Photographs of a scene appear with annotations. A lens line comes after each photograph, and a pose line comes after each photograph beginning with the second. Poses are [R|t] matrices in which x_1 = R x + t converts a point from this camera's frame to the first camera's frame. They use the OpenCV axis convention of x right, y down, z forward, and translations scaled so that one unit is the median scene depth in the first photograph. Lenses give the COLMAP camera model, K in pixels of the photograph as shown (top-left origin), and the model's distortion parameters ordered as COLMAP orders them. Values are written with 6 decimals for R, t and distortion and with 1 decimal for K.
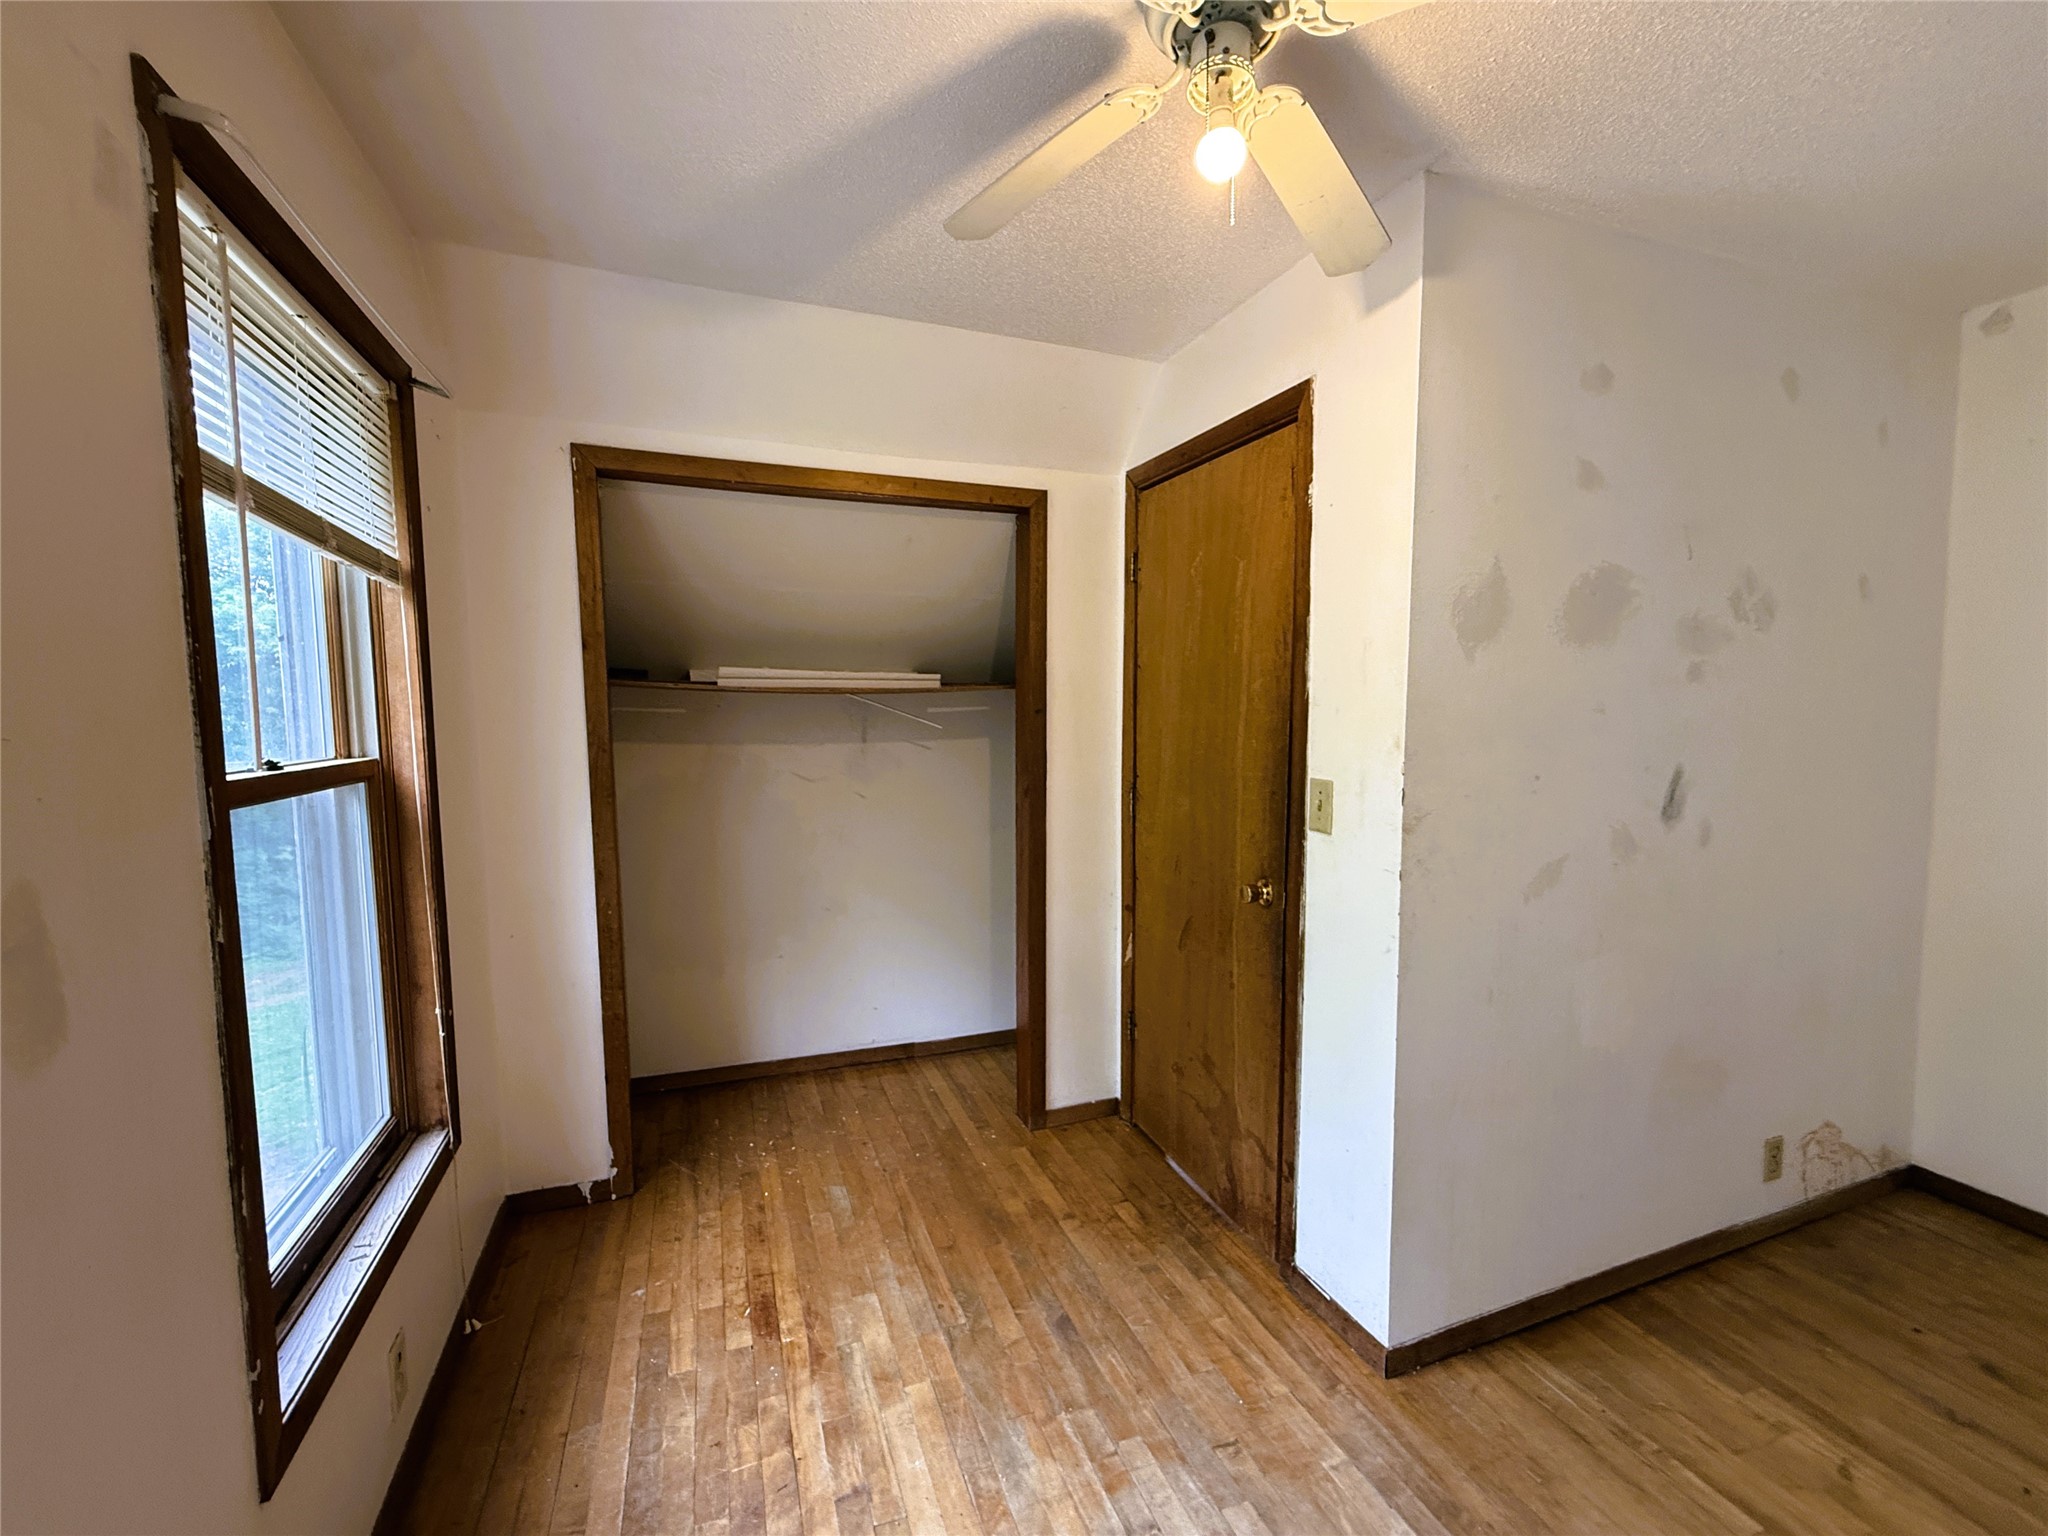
lens RADIAL K [[851.5, 0, 1024.0], [0, 851.5, 768.0], [0, 0, 1]] dist [-0.000821, 0.000211]
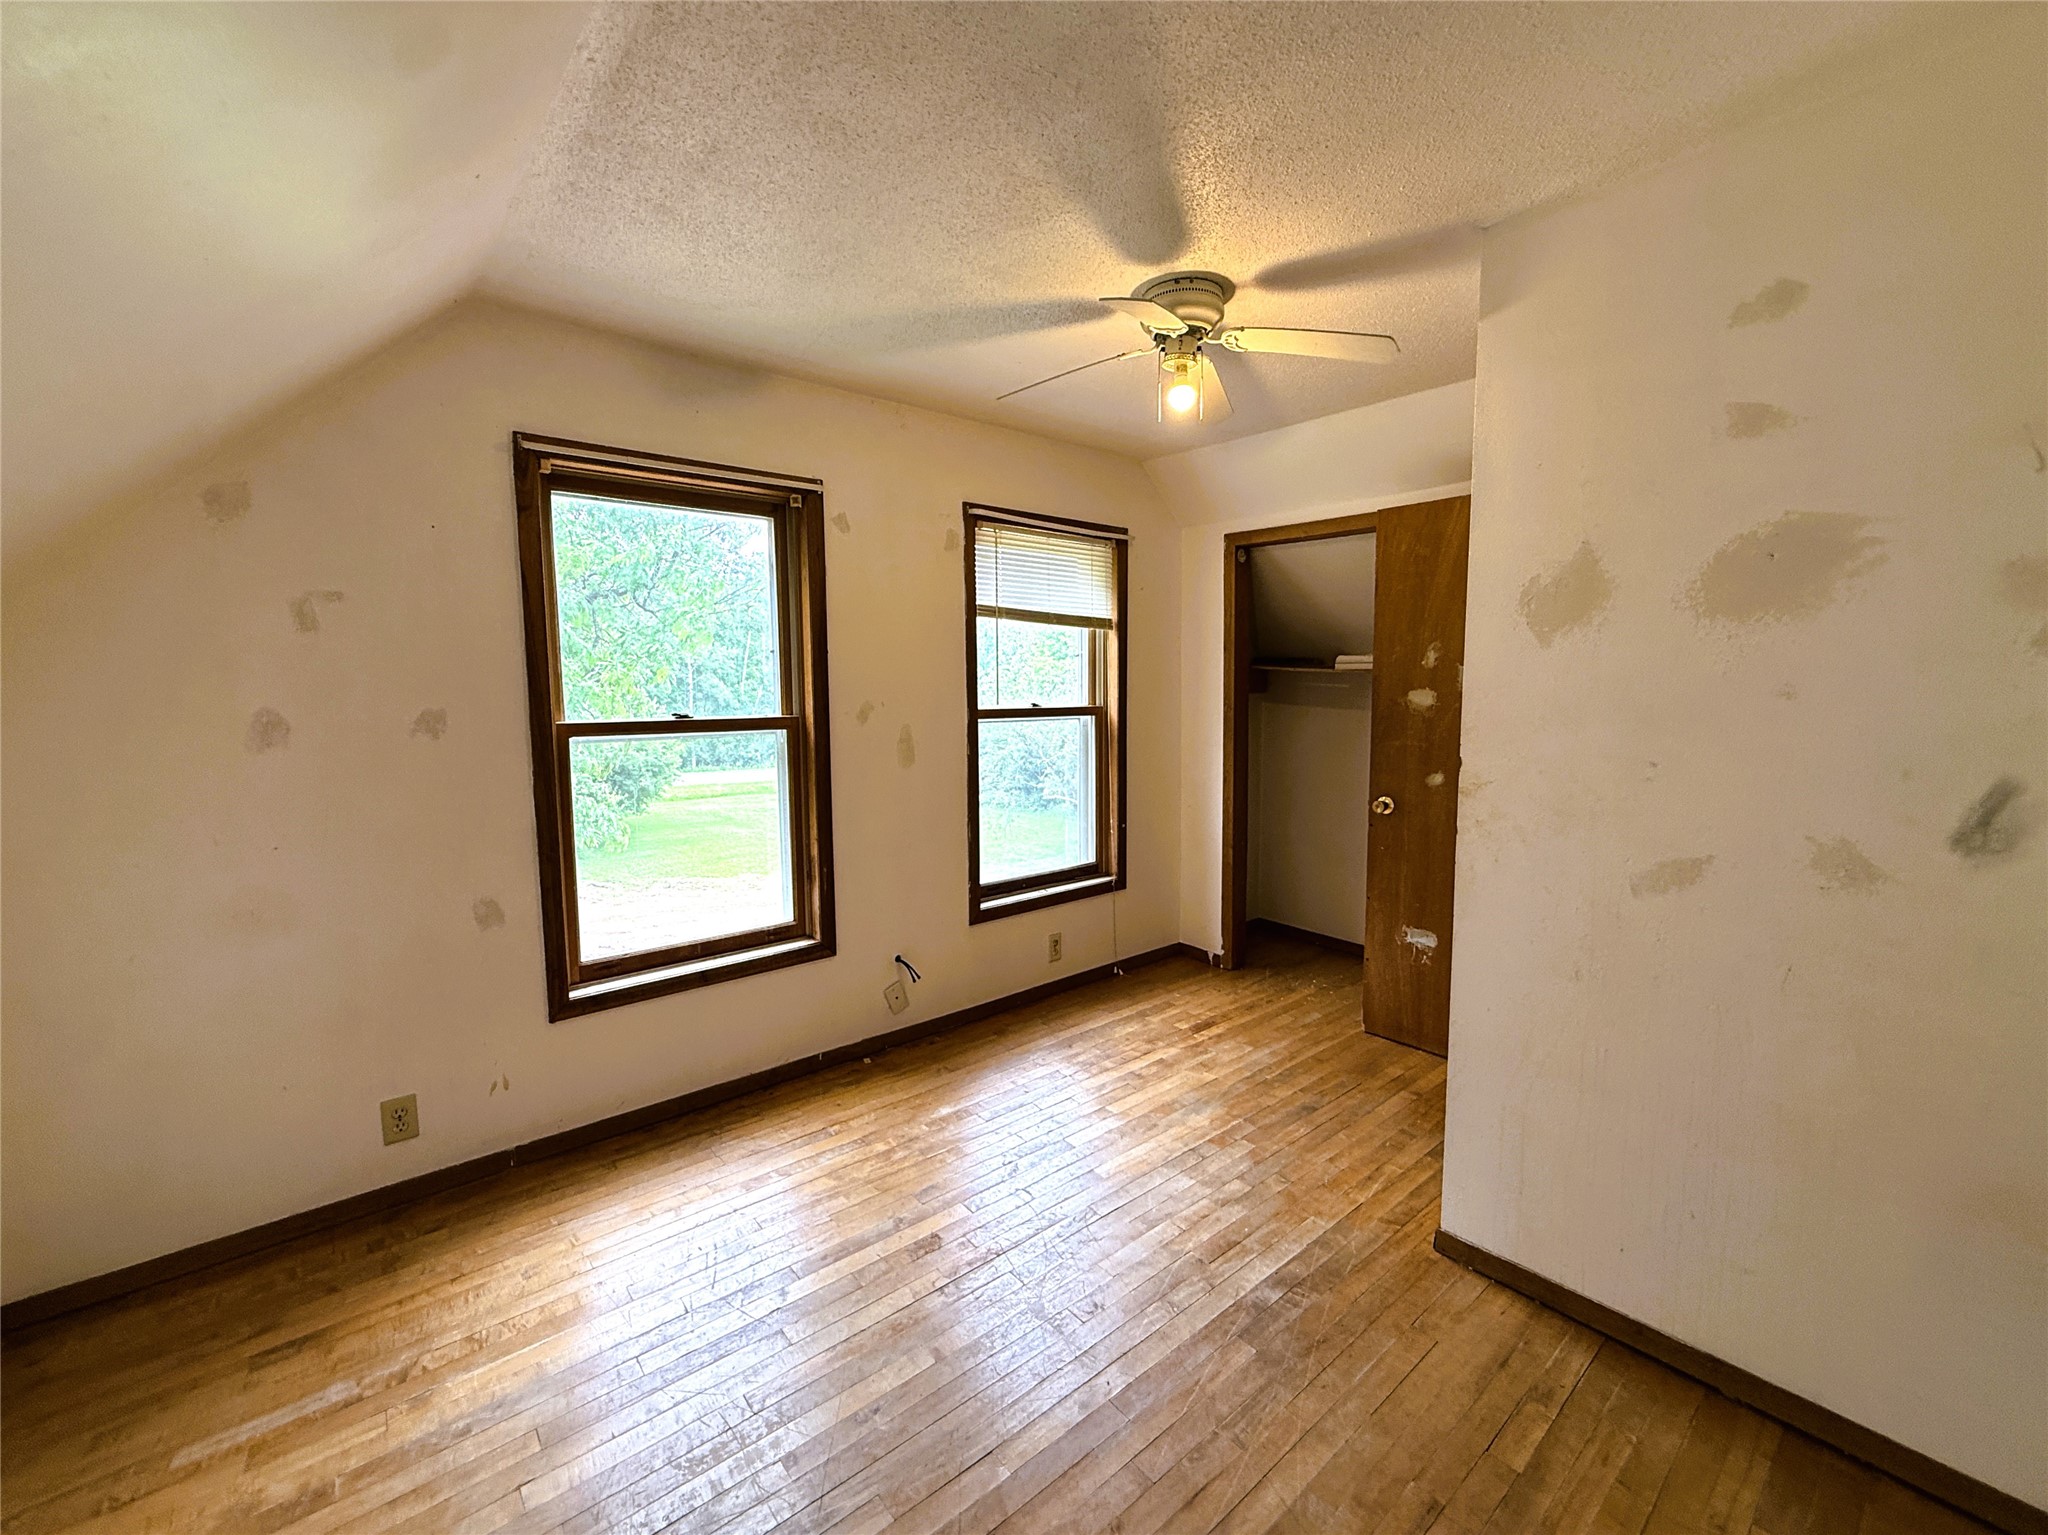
lens RADIAL K [[851.5, 0, 1024.0], [0, 851.5, 767.5], [0, 0, 1]] dist [-0.000821, 0.000211]
pose [[0.337247, 0.098779, -0.936220, 1.216483], [-0.062843, 0.994624, 0.082304, -0.018109], [0.939316, 0.031078, 0.341642, 0.025709]]
